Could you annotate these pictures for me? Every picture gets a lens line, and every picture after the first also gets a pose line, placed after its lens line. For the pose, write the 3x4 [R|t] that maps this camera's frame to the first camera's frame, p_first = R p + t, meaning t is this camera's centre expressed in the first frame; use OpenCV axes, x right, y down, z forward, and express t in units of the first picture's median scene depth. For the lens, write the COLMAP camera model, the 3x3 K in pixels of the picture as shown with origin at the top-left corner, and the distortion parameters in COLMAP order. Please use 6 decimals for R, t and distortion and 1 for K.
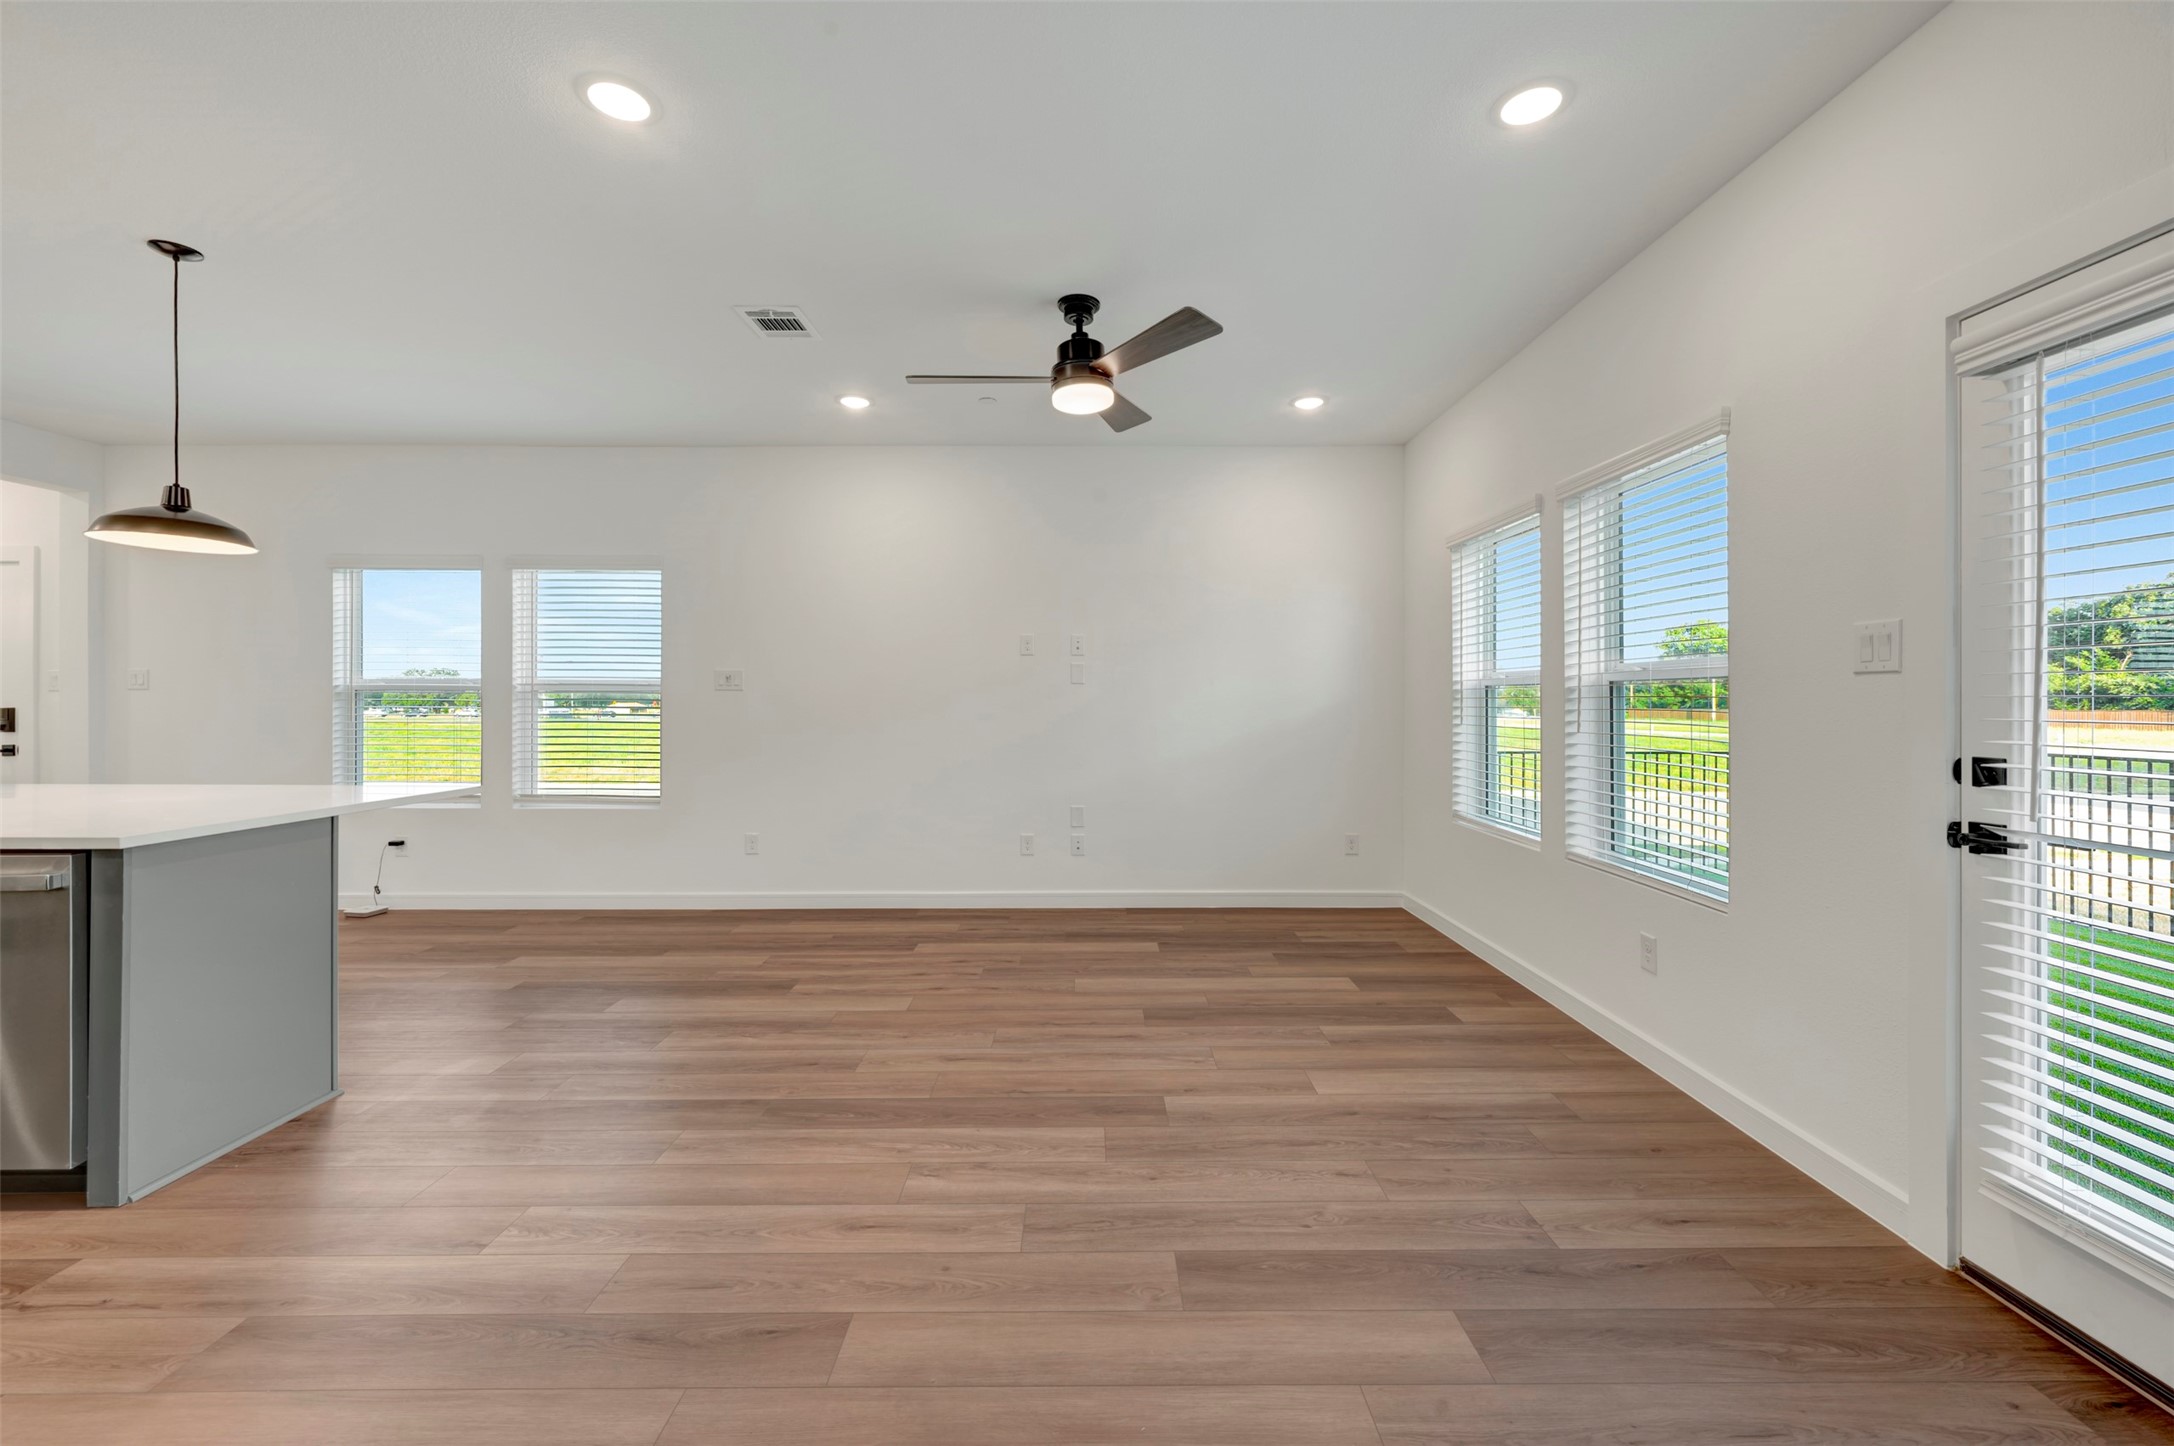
lens RADIAL K [[871.5, 0, 1088.2], [0, 871.5, 698.8], [0, 0, 1]] dist [-0.000258, 0.000419]
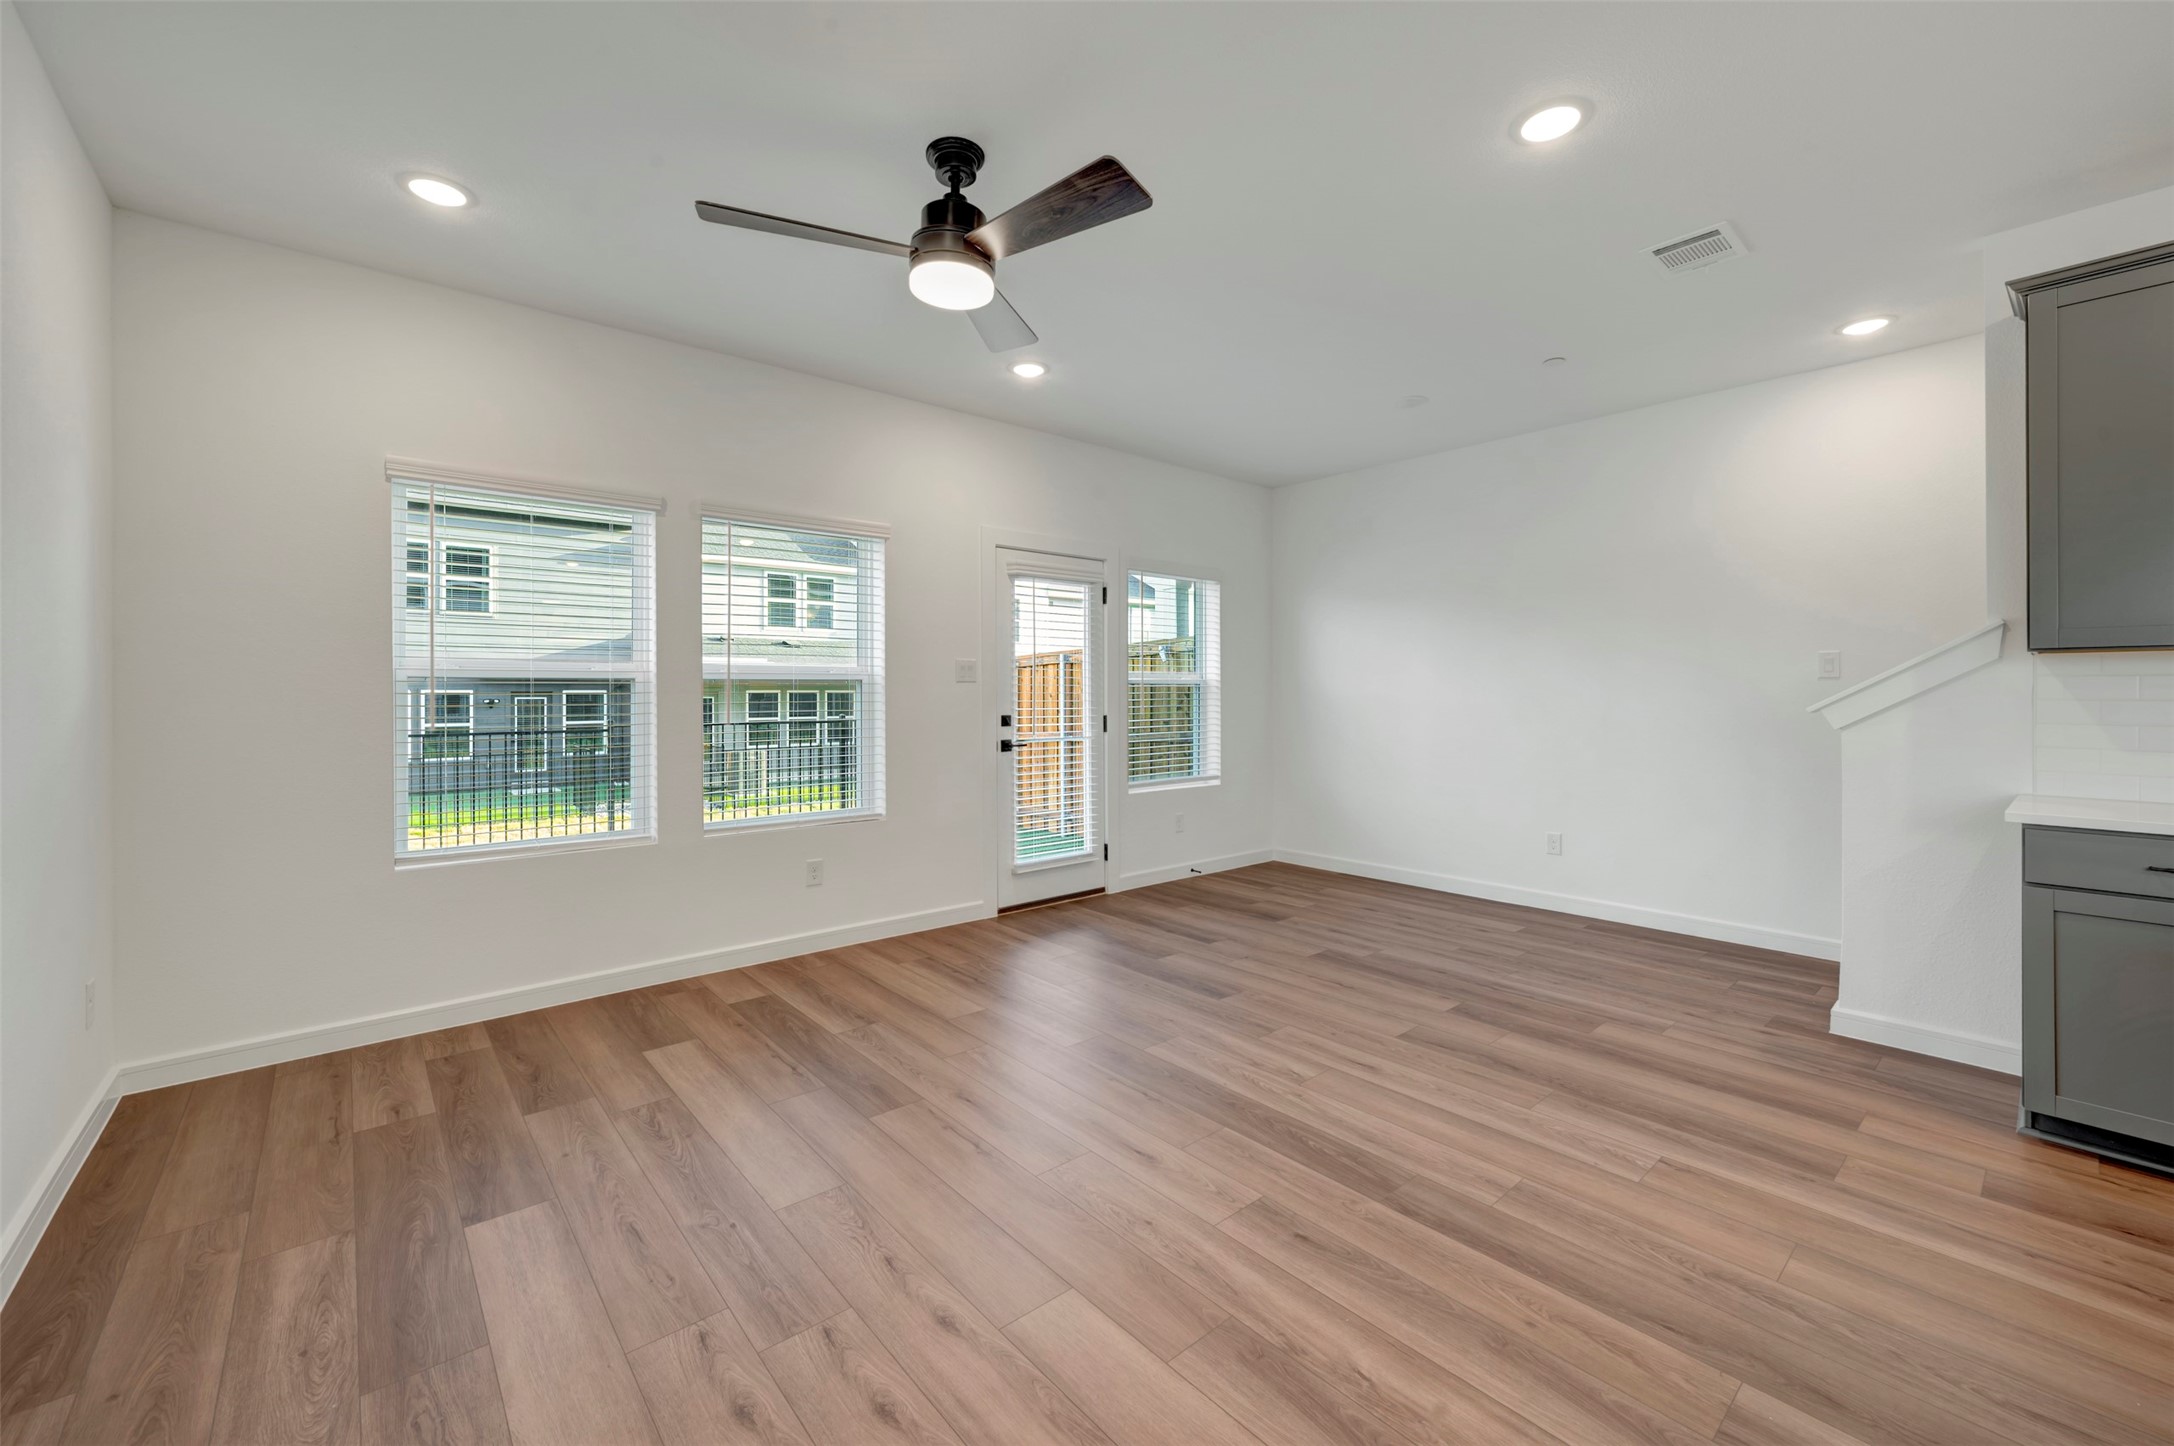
lens RADIAL K [[871.5, 0, 1094.3], [0, 871.5, 694.7], [0, 0, 1]] dist [-0.000258, 0.000419]
pose [[-0.656325, -0.000718, 0.754478, -0.696150], [0.001605, 0.999996, 0.002348, -0.001258], [-0.754477, 0.002752, -0.656321, 1.513445]]
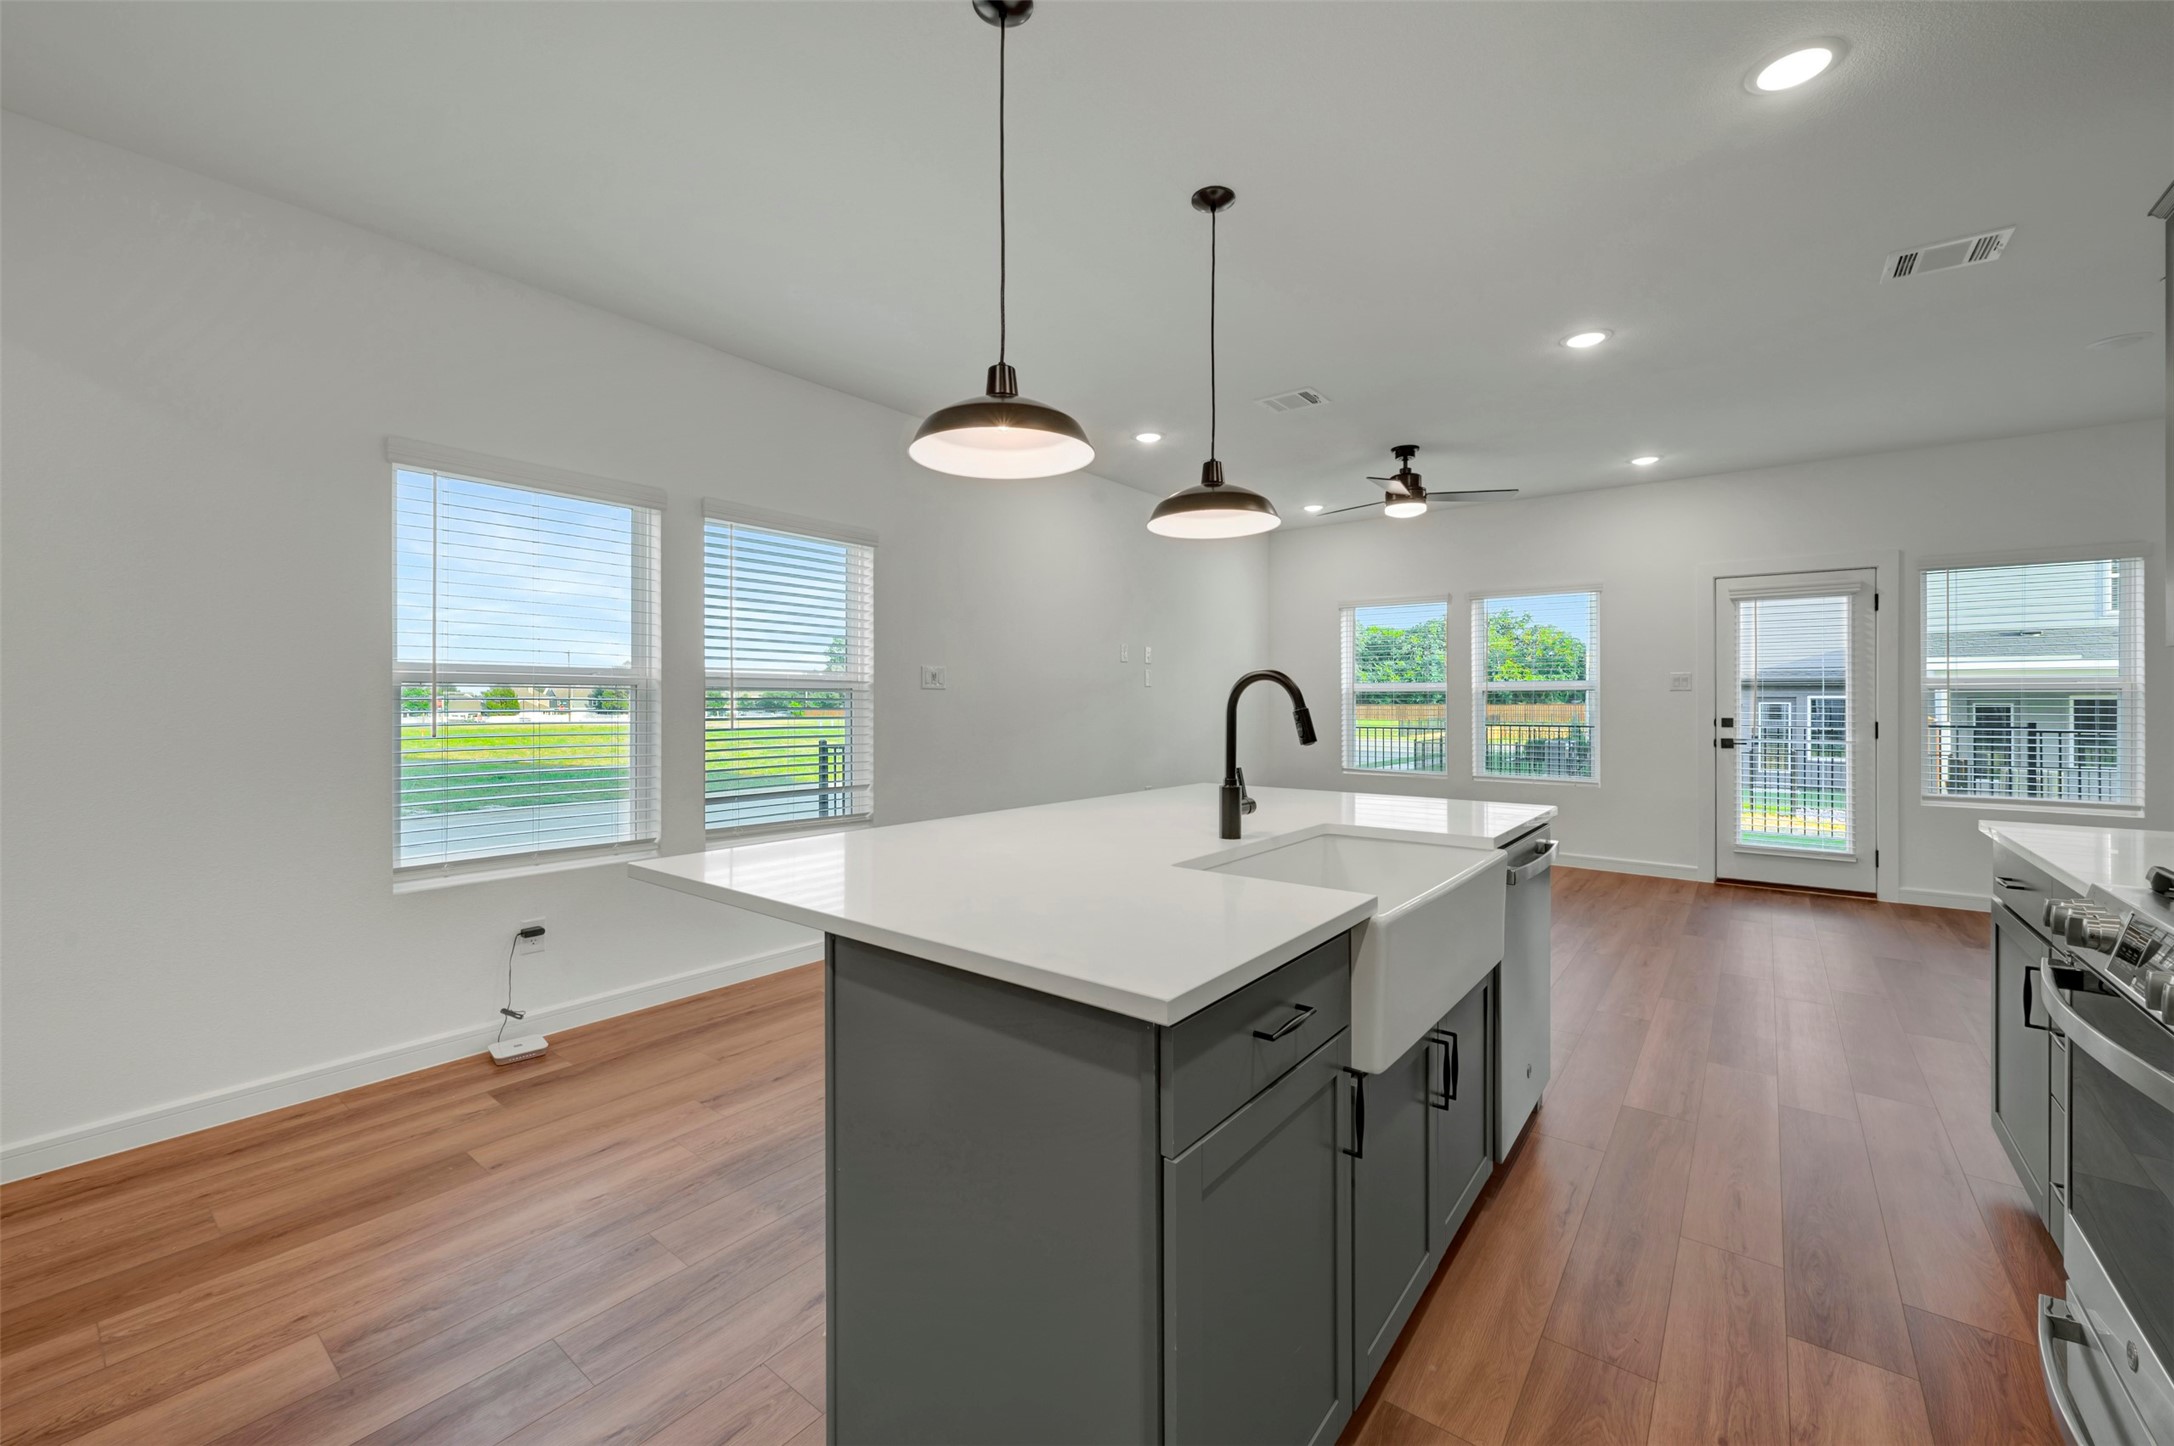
lens RADIAL K [[871.5, 0, 1084.1], [0, 871.5, 698.5], [0, 0, 1]] dist [-0.000258, 0.000419]
pose [[0.617542, 0.001290, 0.786537, -1.755789], [-0.001293, 0.999999, -0.000625, 0.000309], [-0.786537, -0.000632, 0.617543, 0.520810]]
